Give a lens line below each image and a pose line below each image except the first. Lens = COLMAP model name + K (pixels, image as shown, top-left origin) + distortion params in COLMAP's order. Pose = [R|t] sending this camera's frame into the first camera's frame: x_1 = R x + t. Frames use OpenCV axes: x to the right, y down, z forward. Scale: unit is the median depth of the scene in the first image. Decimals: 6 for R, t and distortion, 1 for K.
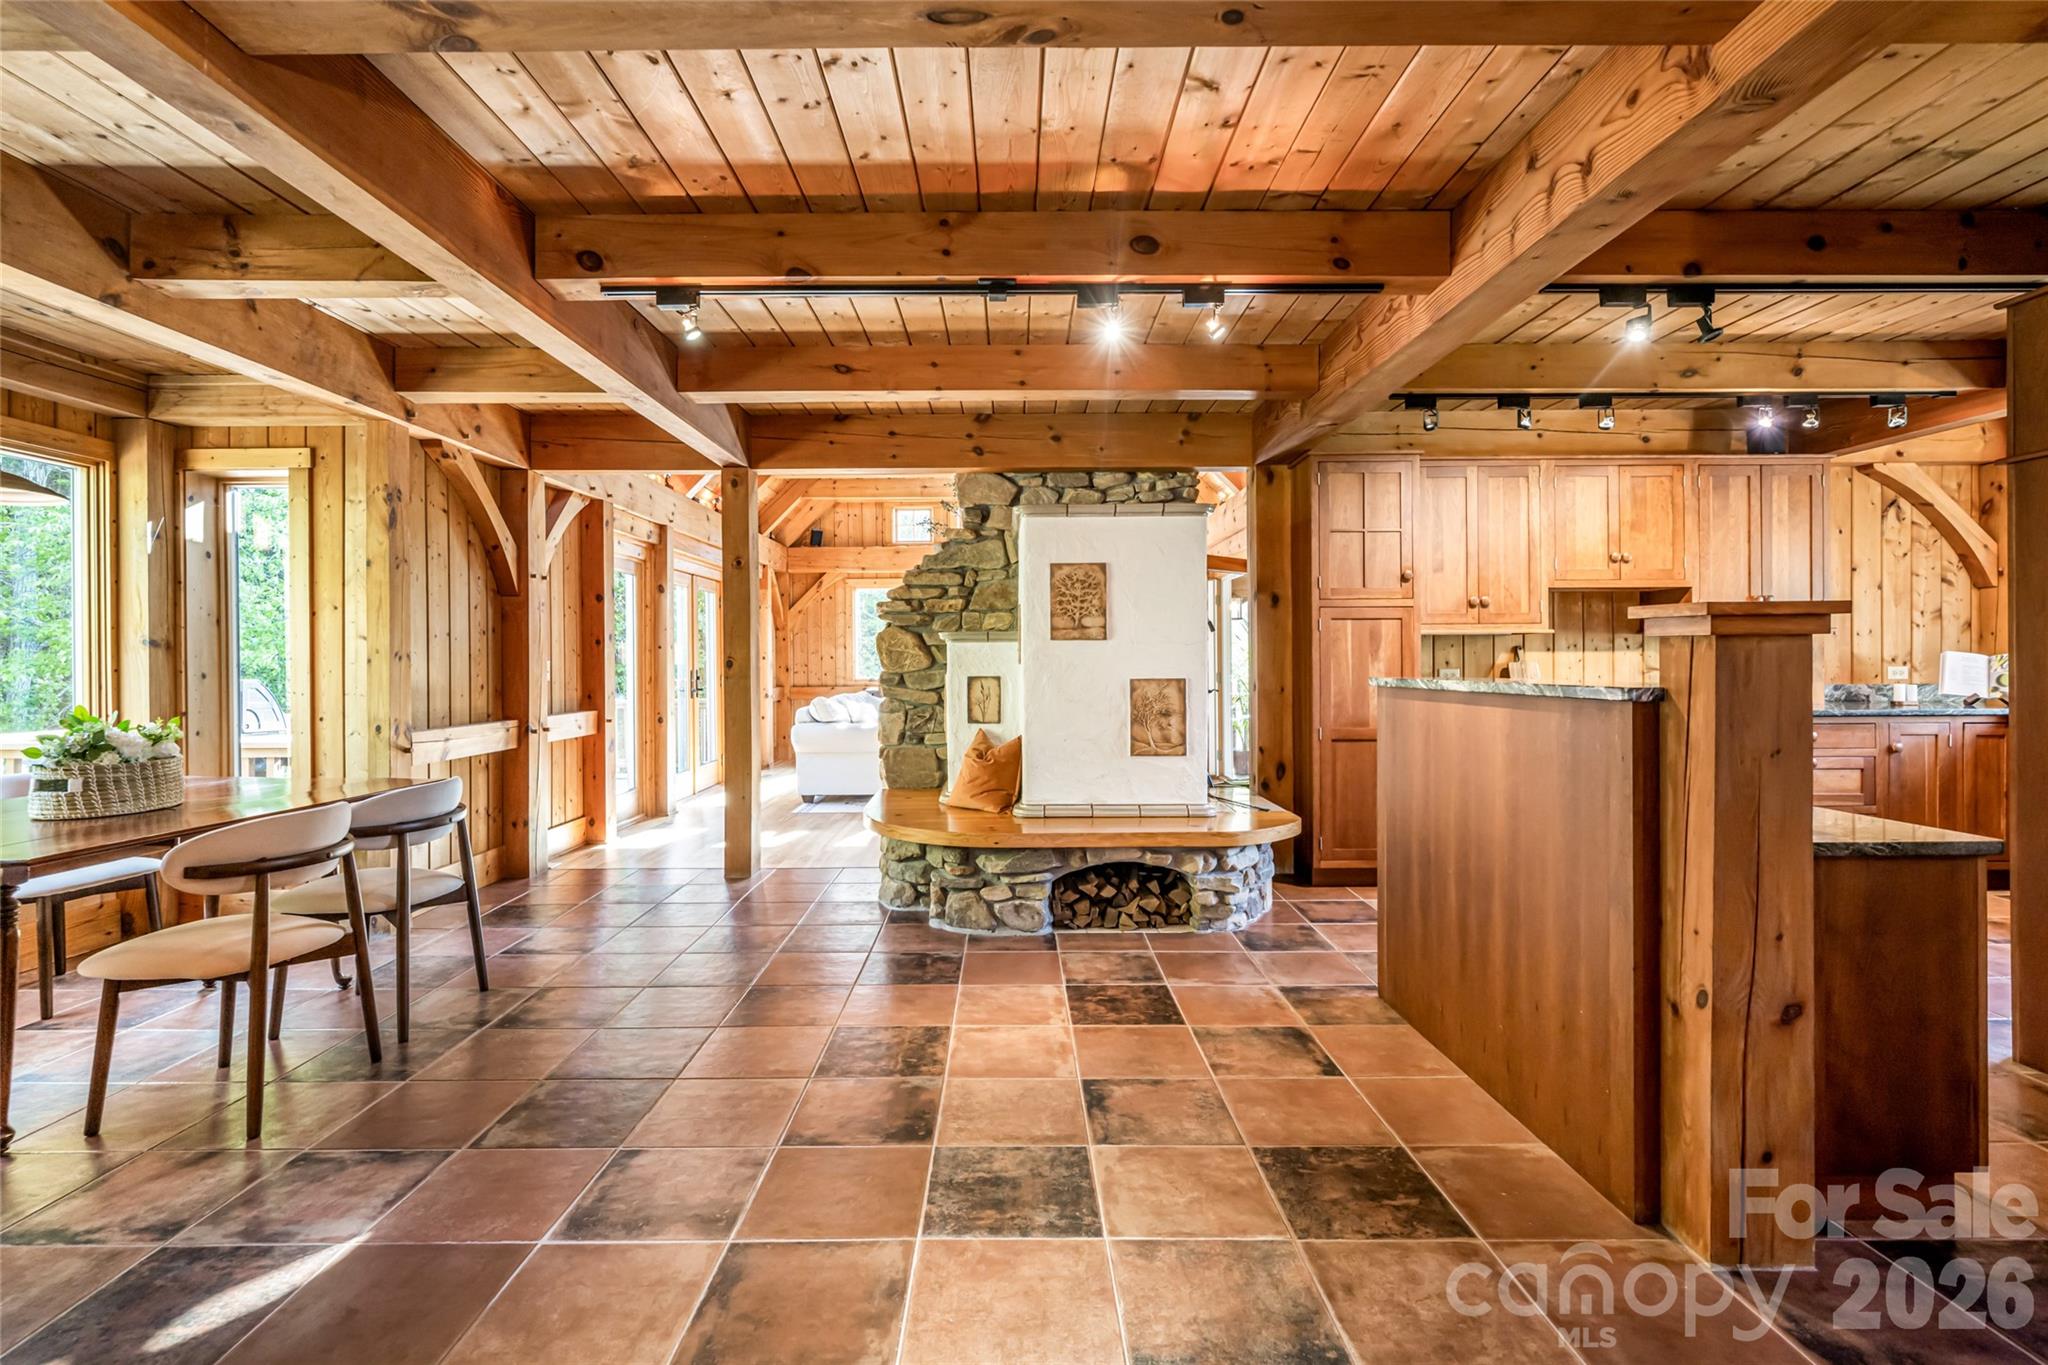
lens RADIAL K [[942.4, 0, 1013.1], [0, 942.4, 660.1], [0, 0, 1]] dist [0.001828, 0.000479]
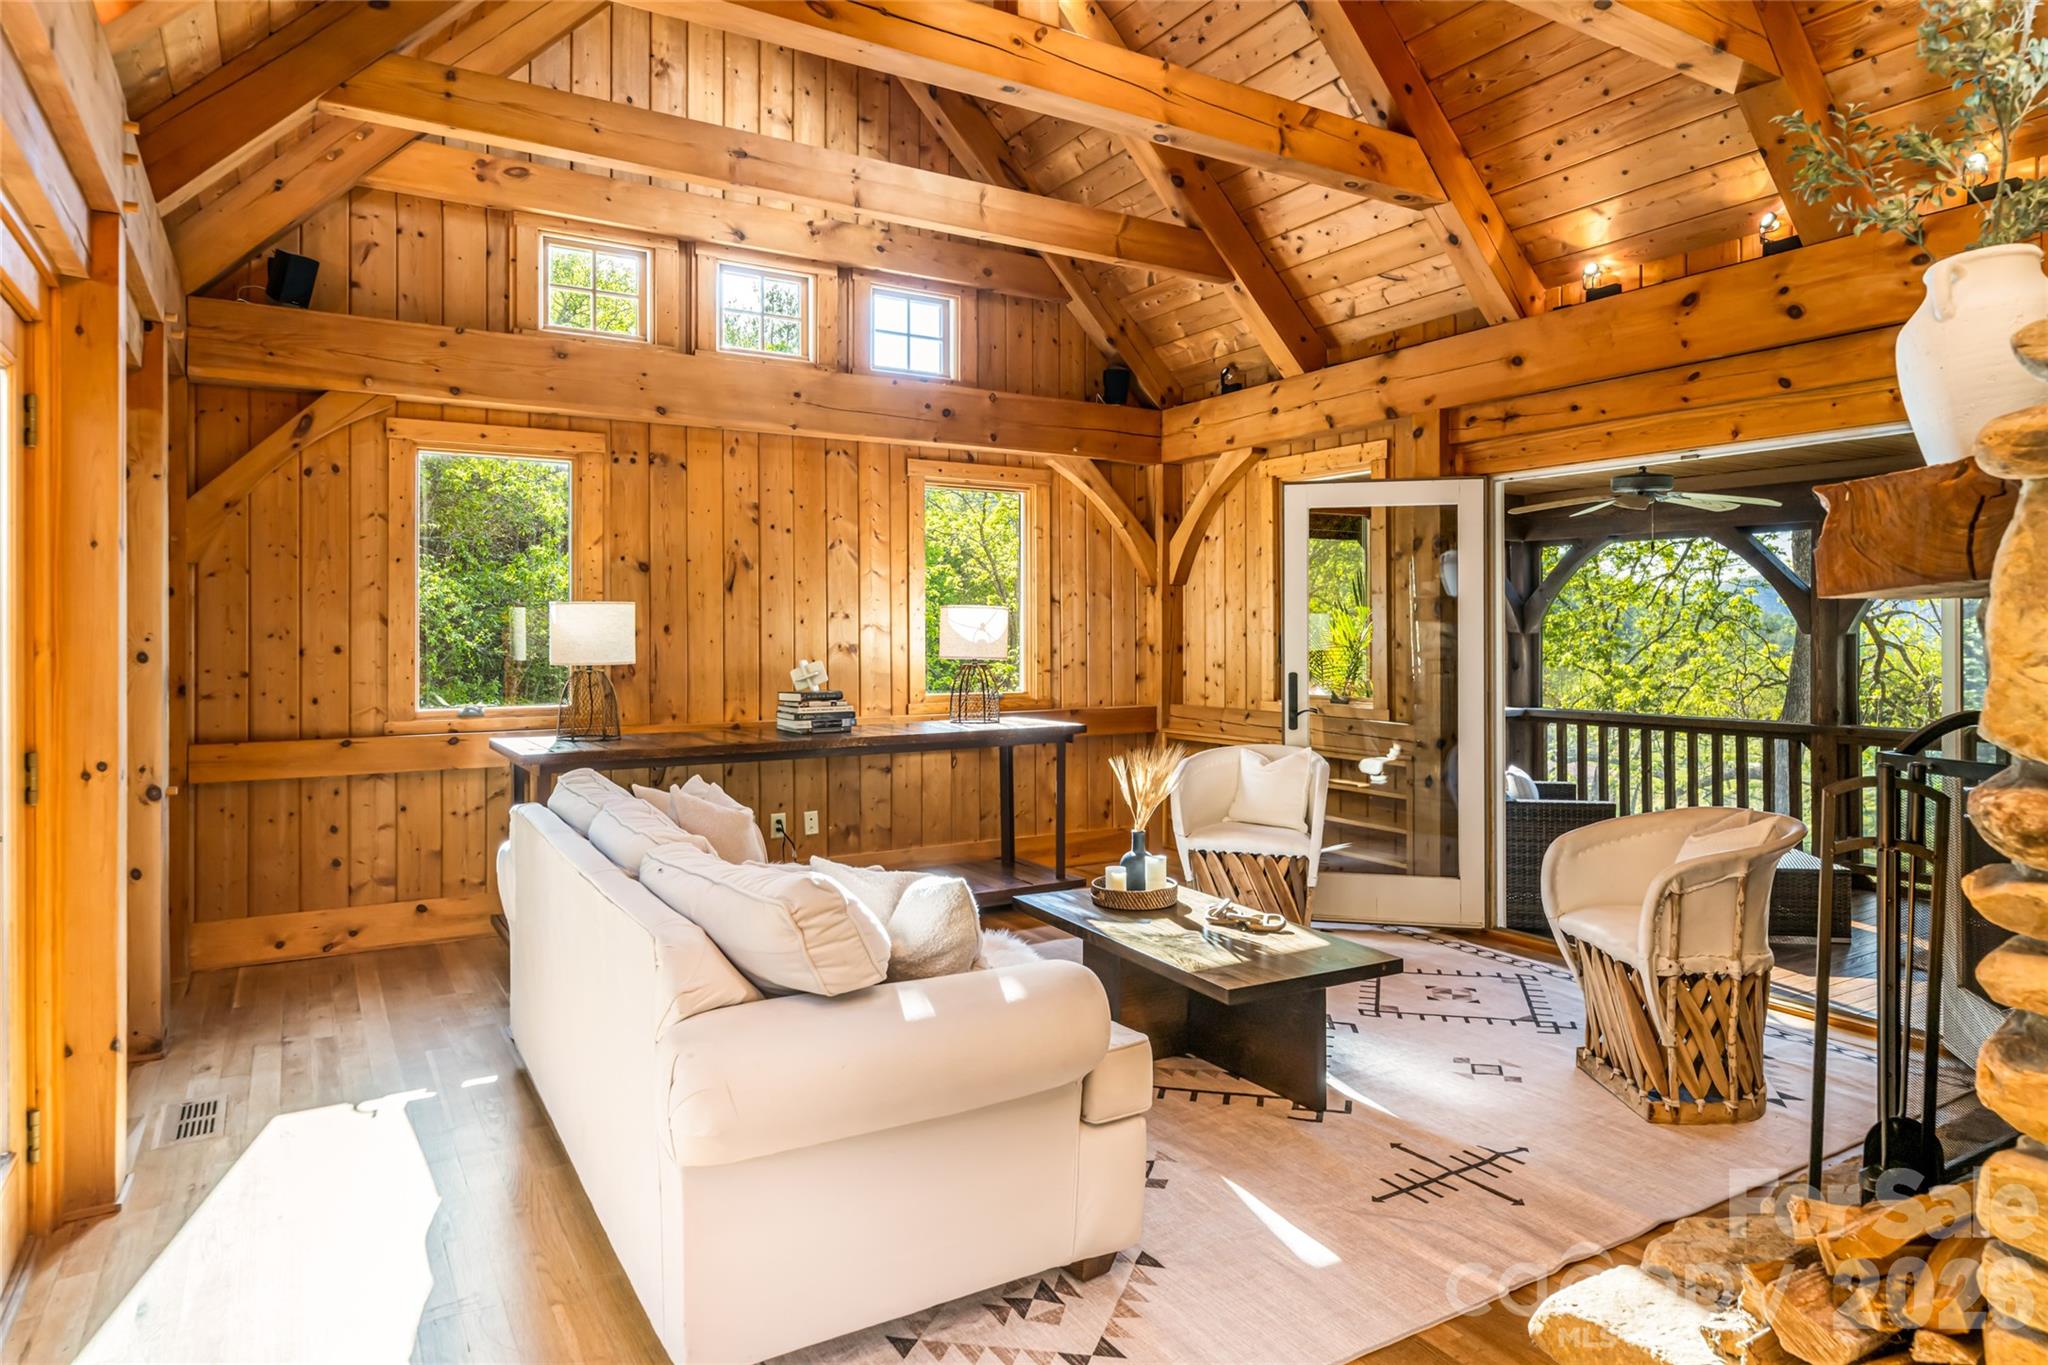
lens RADIAL K [[1200.7, 0, 1030.1], [0, 1200.7, 627.7], [0, 0, 1]] dist [-0.005248, -0.000169]
pose [[0.852173, 0.007832, 0.523201, -0.480360], [-0.006277, 0.999969, -0.004744, -0.022488], [-0.523222, 0.000758, 0.852196, 1.199715]]
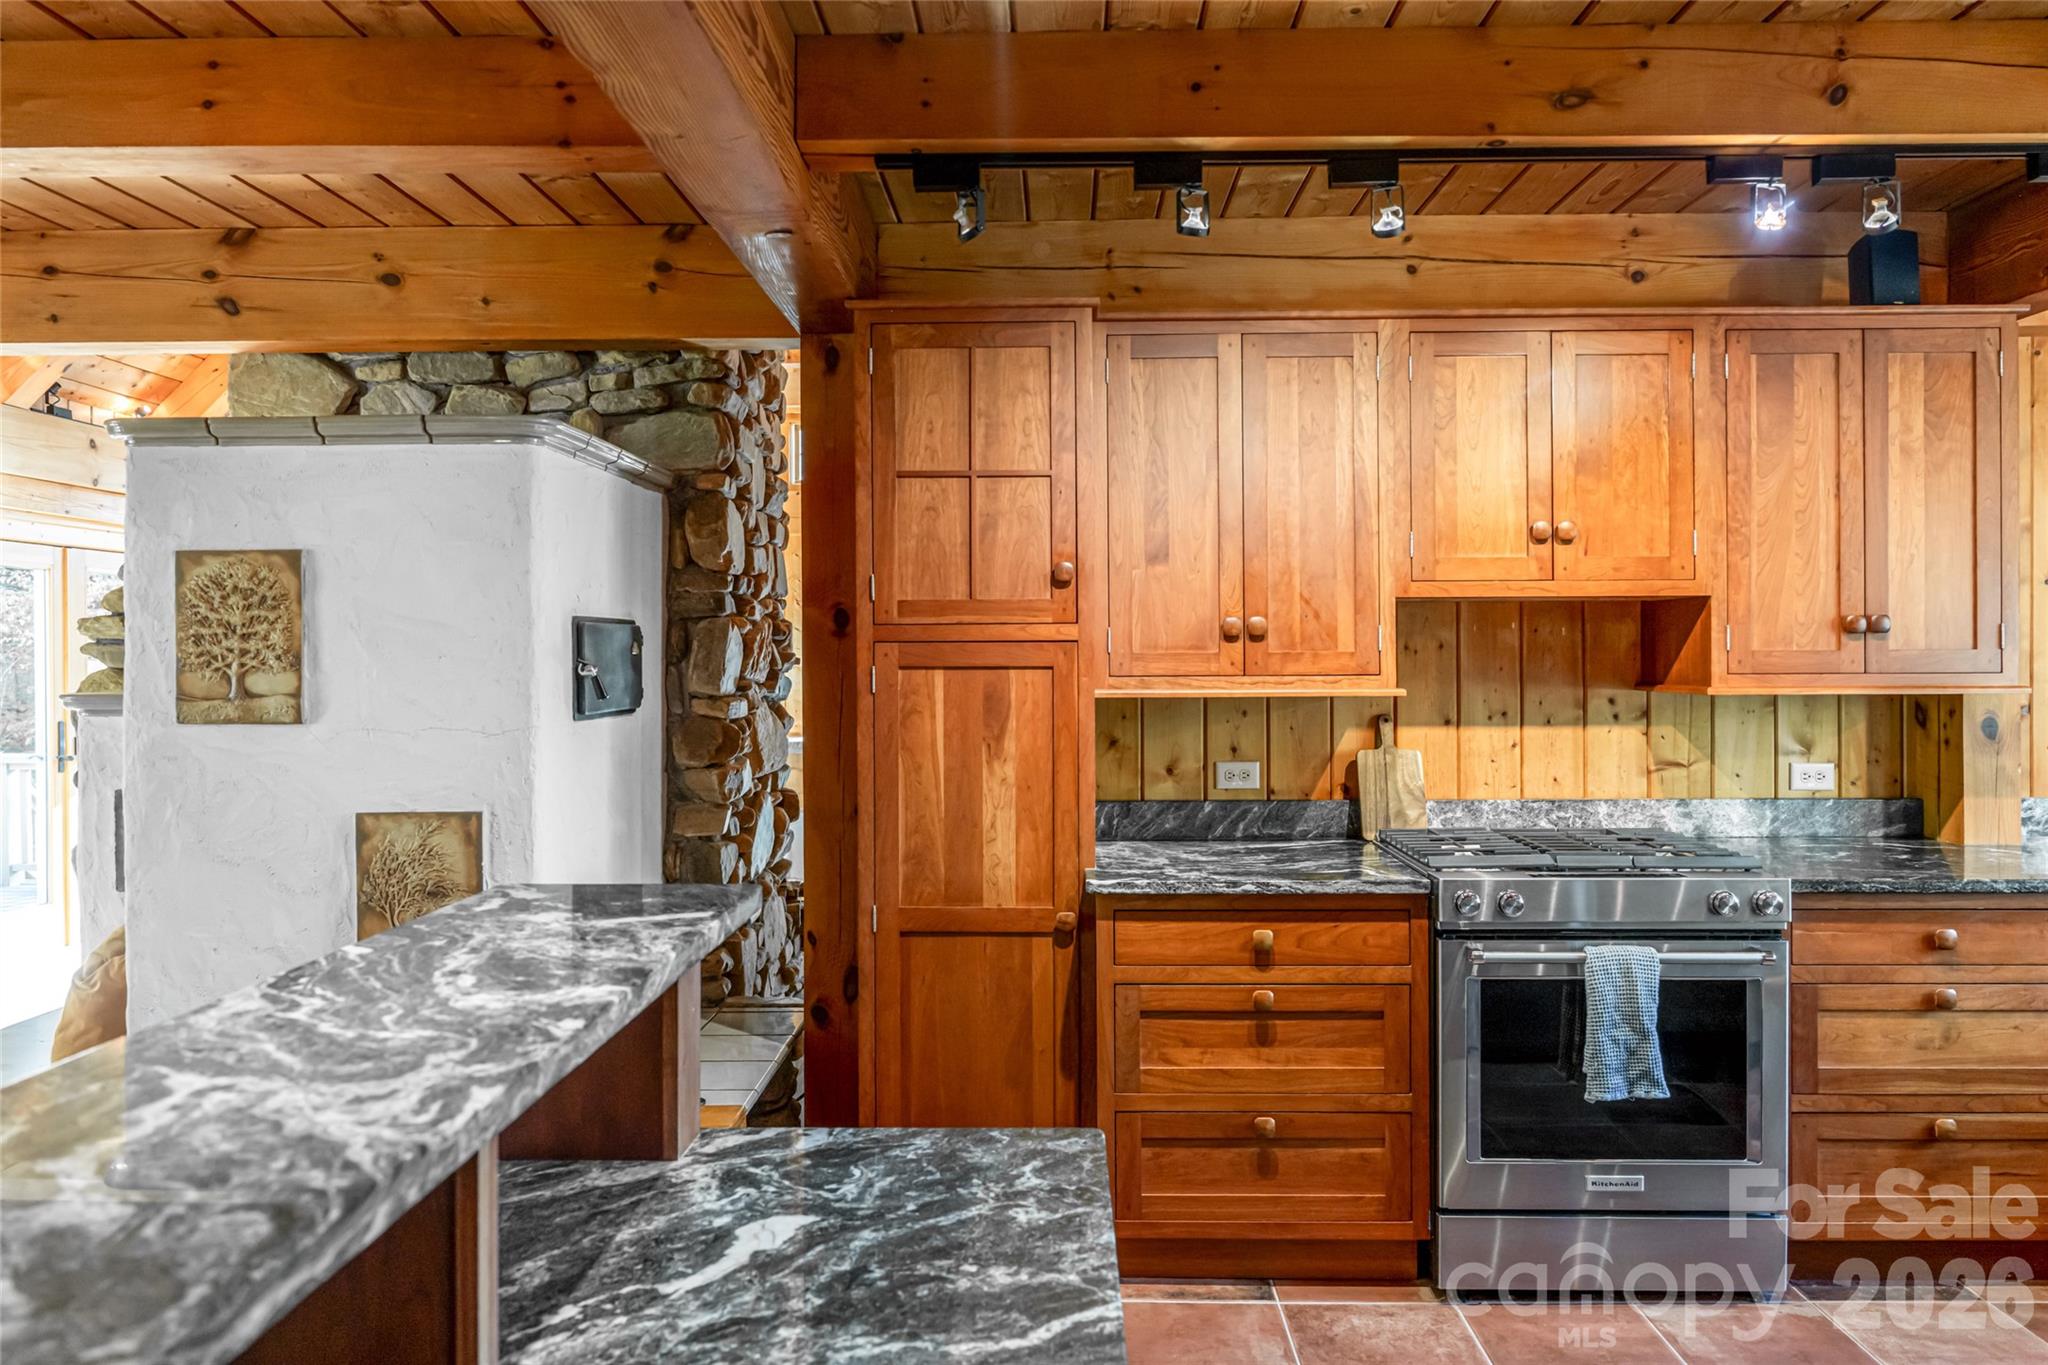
lens RADIAL K [[1413.0, 0, 1030.4], [0, 1413.0, 647.1], [0, 0, 1]] dist [0.002448, 0.000180]
pose [[0.999779, 0.001723, -0.020960, 0.415146], [-0.001818, 0.999988, -0.004488, -0.050411], [0.020952, 0.004525, 0.999770, 0.316009]]
